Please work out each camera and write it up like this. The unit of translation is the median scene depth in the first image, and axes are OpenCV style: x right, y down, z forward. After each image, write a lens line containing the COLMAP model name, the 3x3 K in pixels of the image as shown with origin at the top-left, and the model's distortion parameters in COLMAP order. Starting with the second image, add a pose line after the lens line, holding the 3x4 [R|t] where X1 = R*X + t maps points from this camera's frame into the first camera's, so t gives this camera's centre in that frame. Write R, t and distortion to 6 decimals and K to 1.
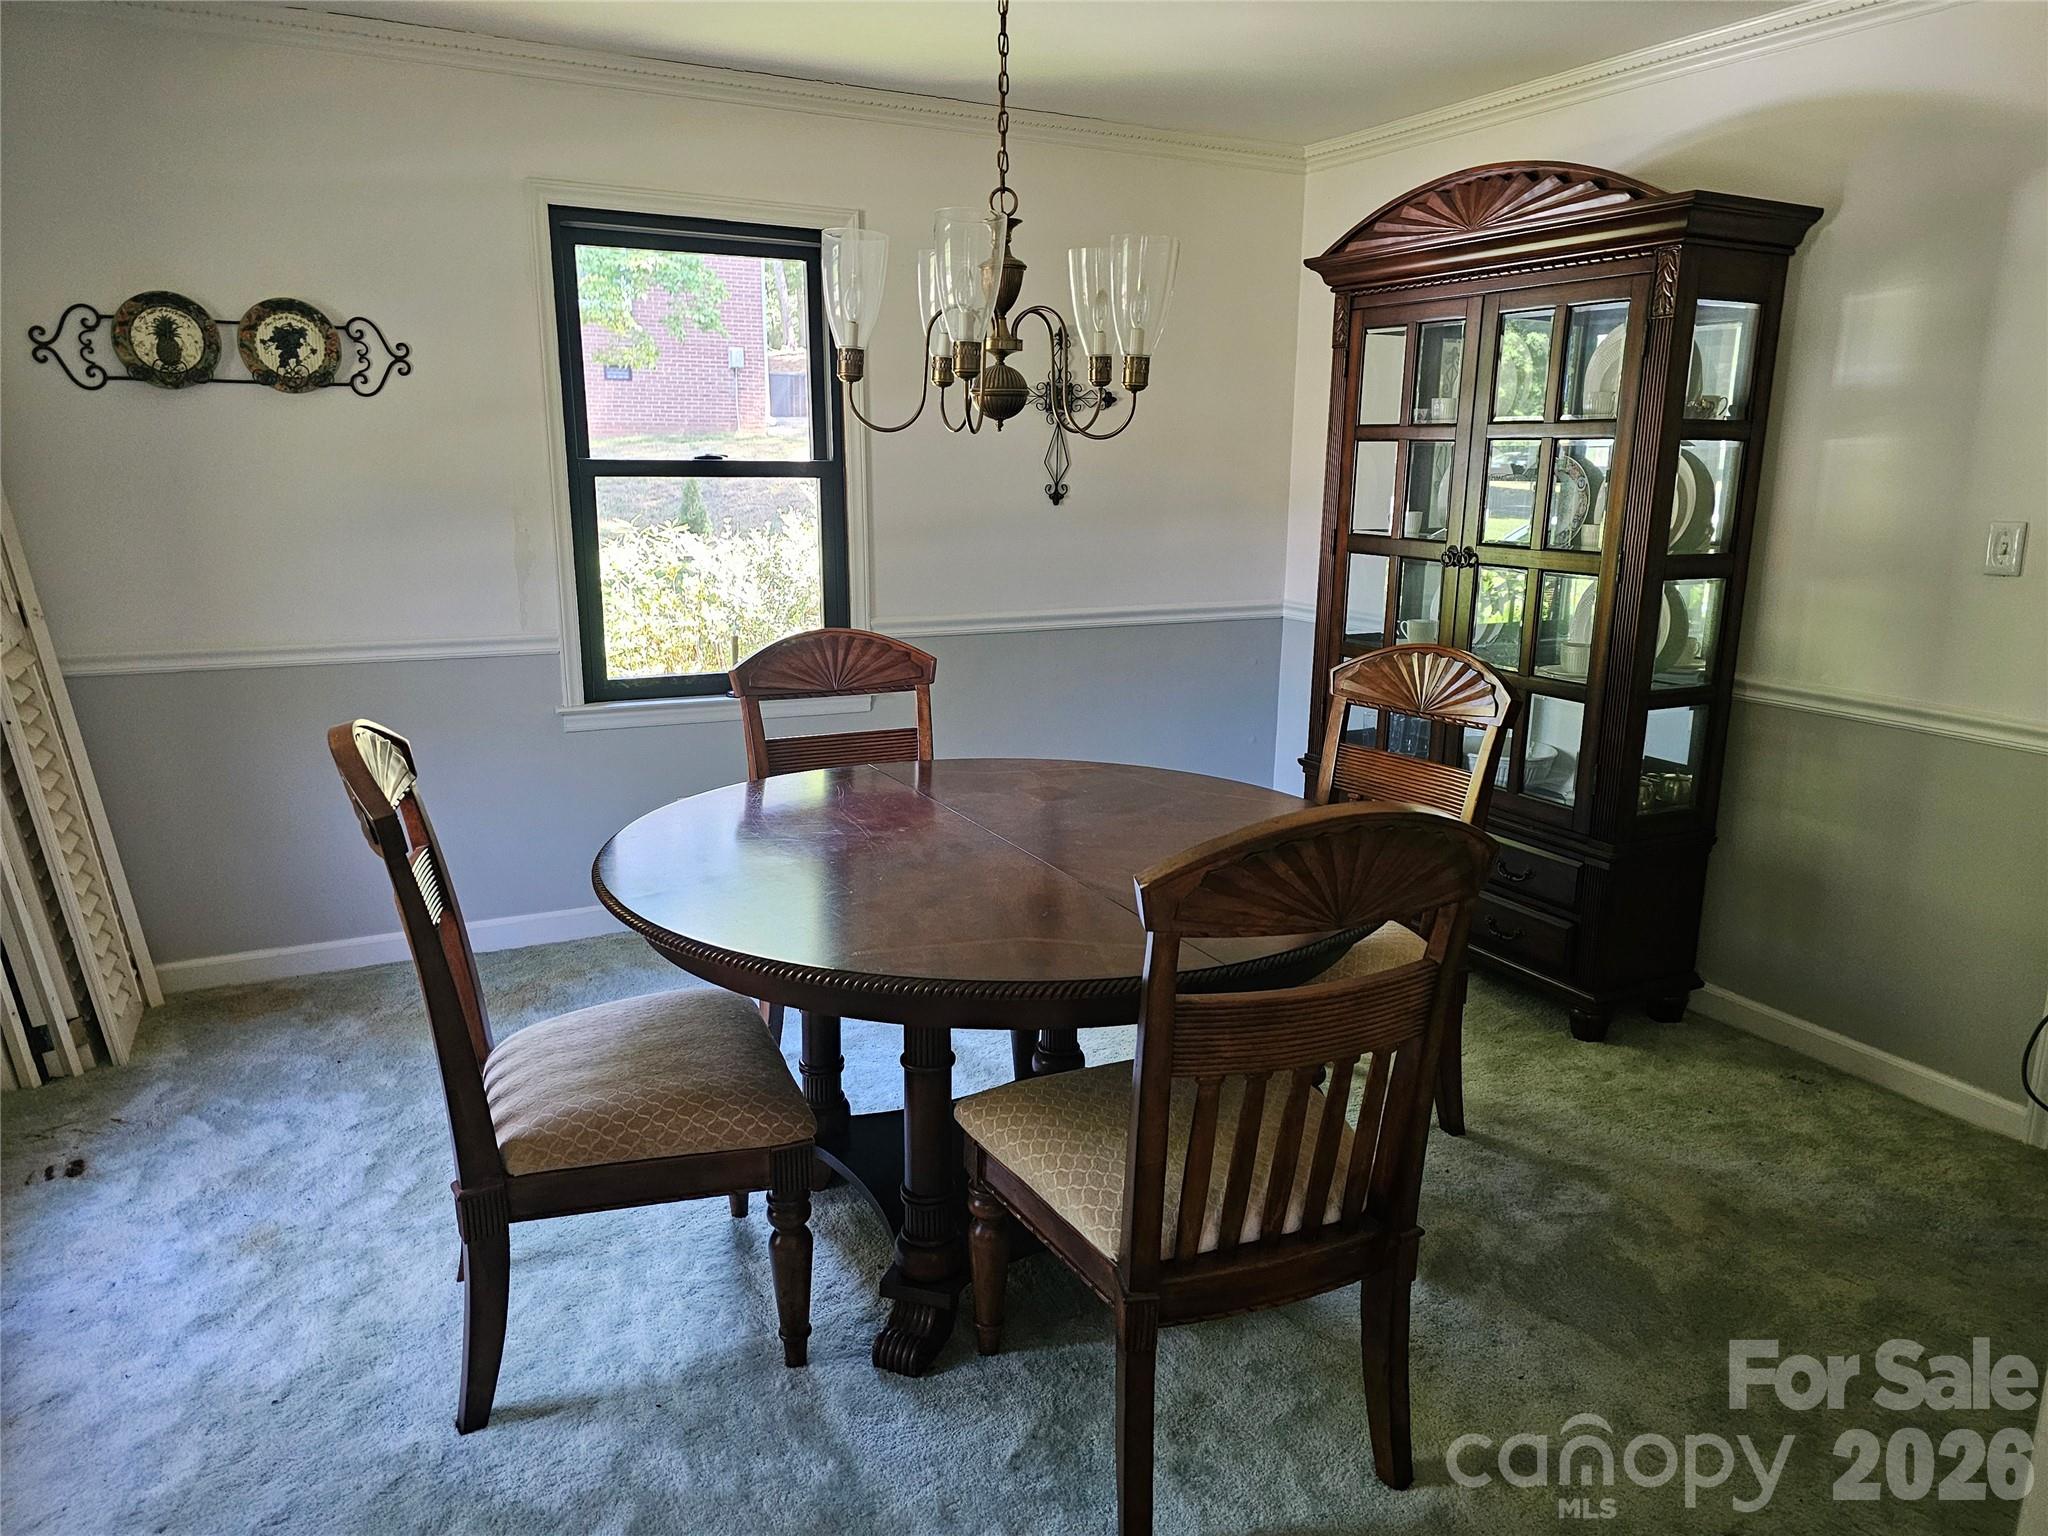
lens RADIAL K [[1368.1, 0, 1036.0], [0, 1368.1, 759.0], [0, 0, 1]] dist [0.037466, -0.006279]
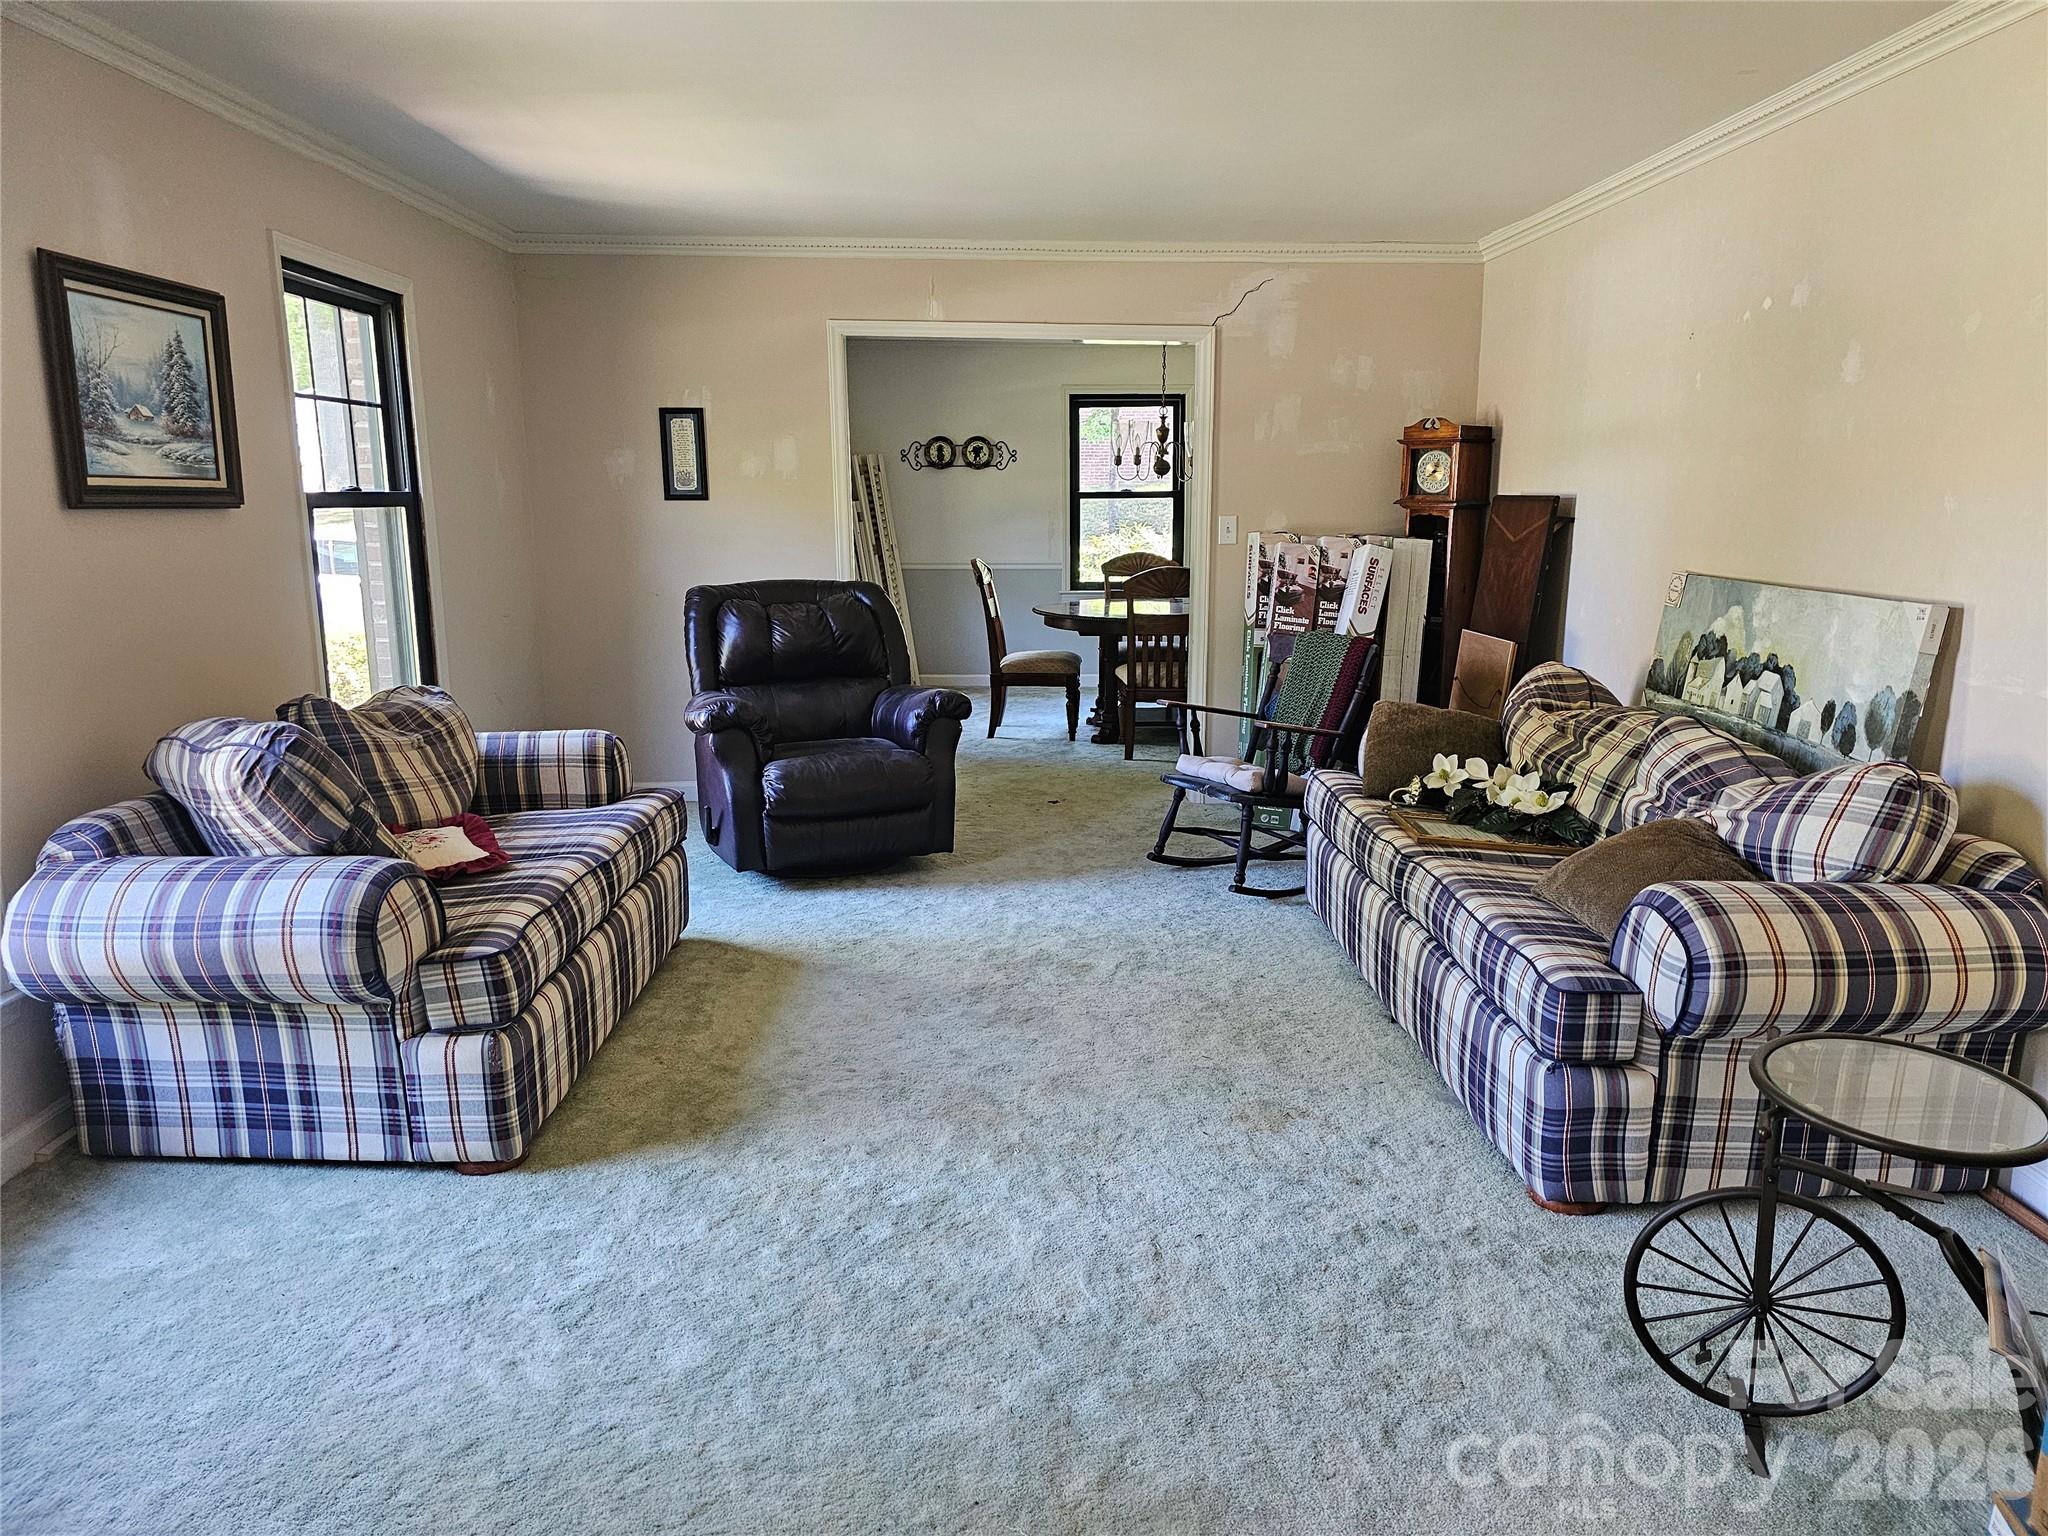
lens RADIAL K [[1368.1, 0, 1025.4], [0, 1368.1, 769.7], [0, 0, 1]] dist [0.037466, -0.006279]
pose [[0.892515, 0.072327, -0.445180, 0.818283], [-0.085047, 0.996340, -0.008633, 0.351263], [0.442926, 0.045566, 0.895400, -1.392270]]
